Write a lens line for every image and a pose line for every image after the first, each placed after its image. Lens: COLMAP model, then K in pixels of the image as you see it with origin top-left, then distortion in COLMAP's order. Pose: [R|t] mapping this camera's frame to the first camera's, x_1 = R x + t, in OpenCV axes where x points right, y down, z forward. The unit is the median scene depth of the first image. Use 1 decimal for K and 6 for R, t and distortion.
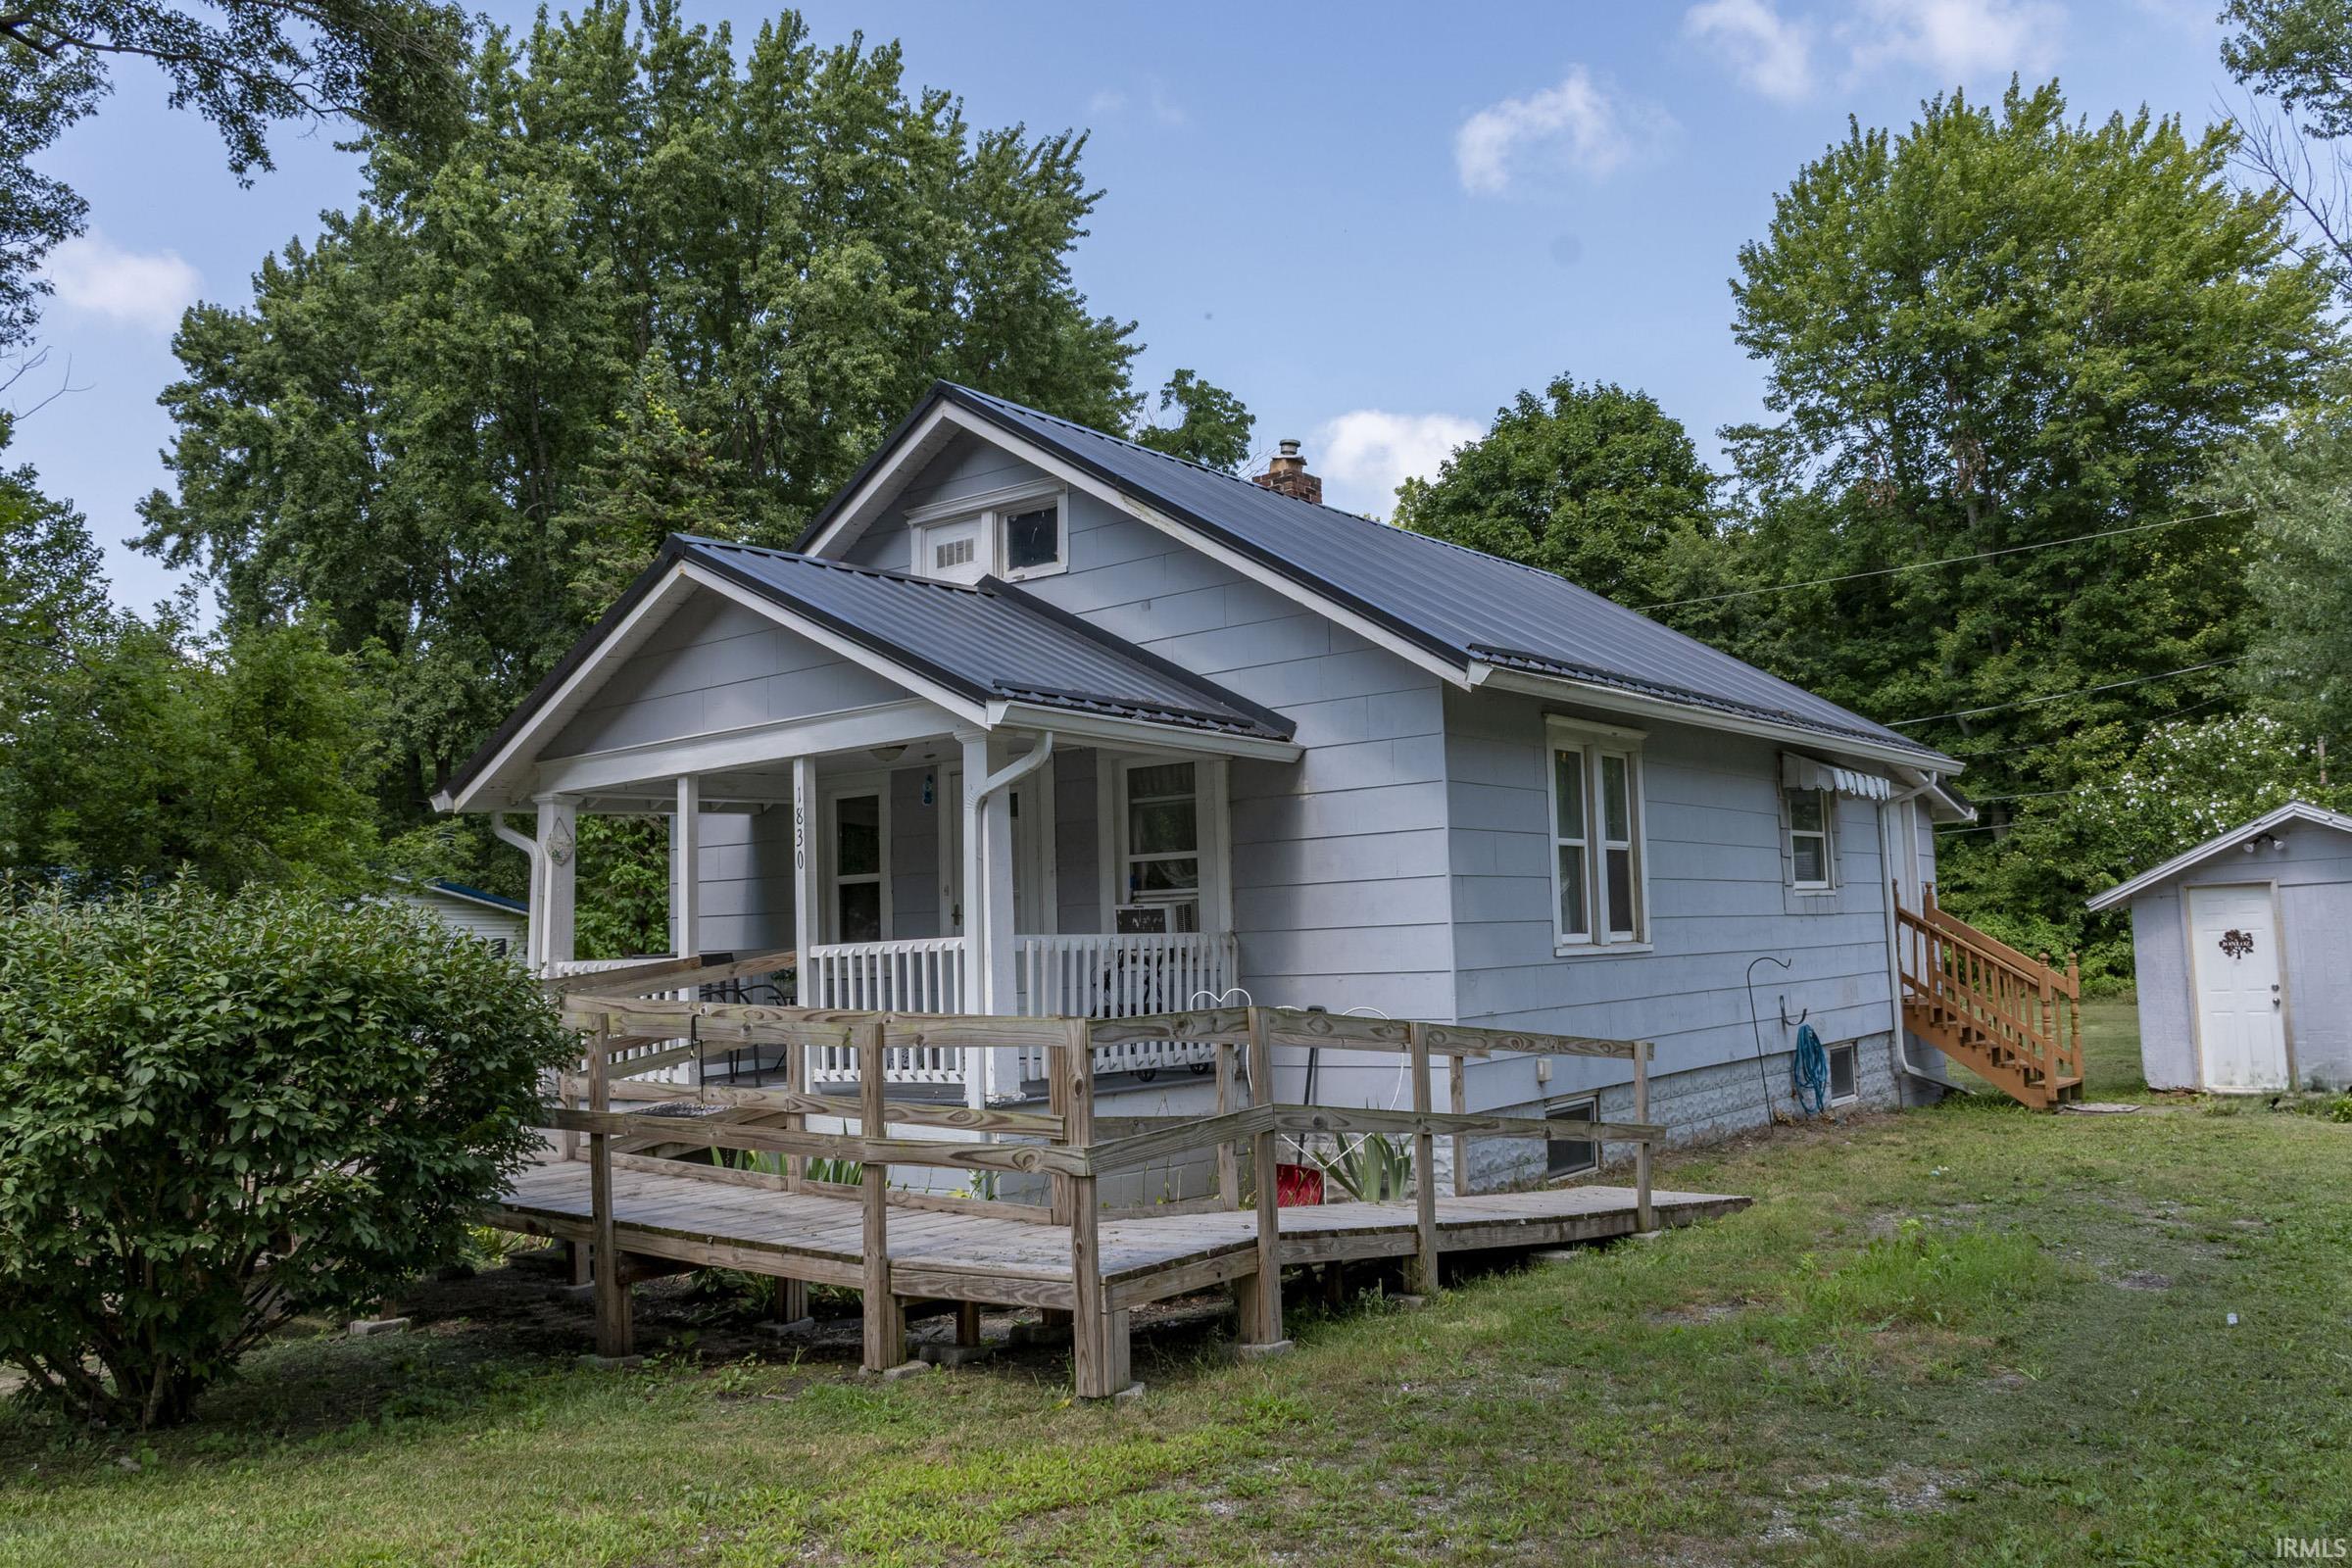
lens RADIAL K [[1900.1, 0, 1163.1], [0, 1900.1, 781.3], [0, 0, 1]] dist [-0.012777, -0.000552]
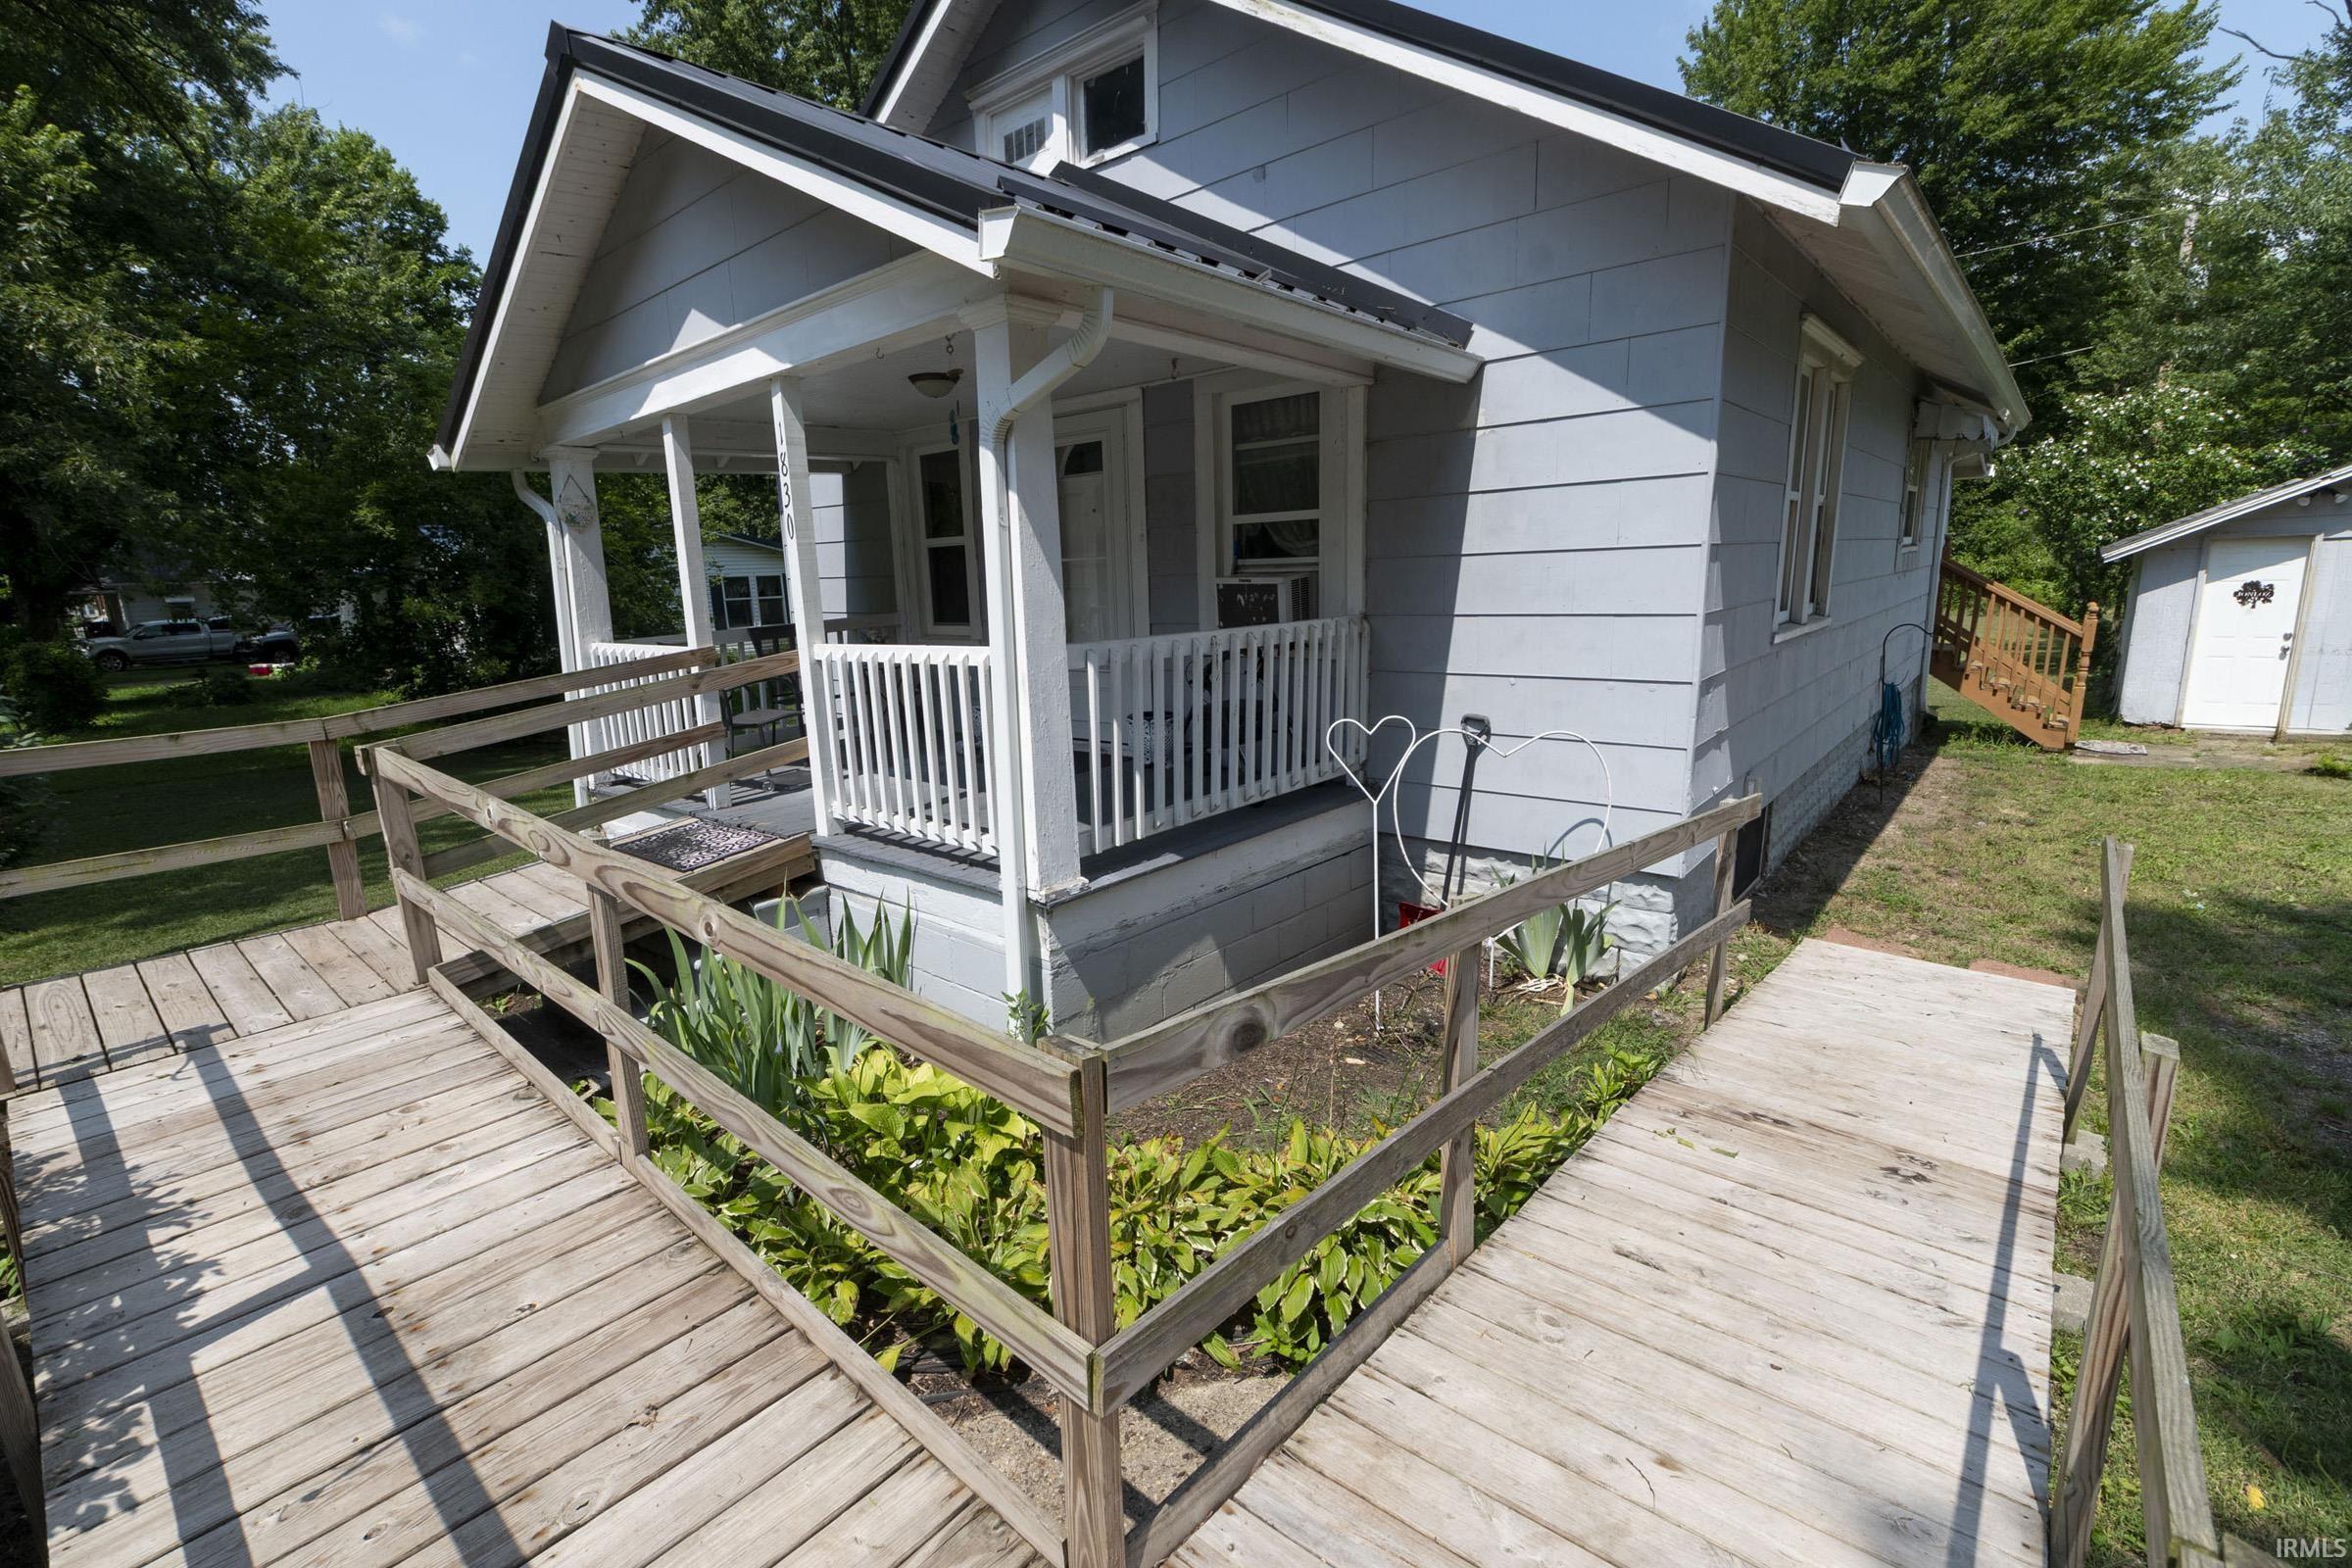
lens RADIAL K [[1024.2, 0, 1154.2], [0, 1024.2, 789.4], [0, 0, 1]] dist [0.001051, -0.002326]
pose [[0.997277, 0.012347, -0.072712, -0.018297], [0.009808, 0.954928, 0.296674, 0.019963], [0.073098, -0.296579, 0.952207, 0.542076]]
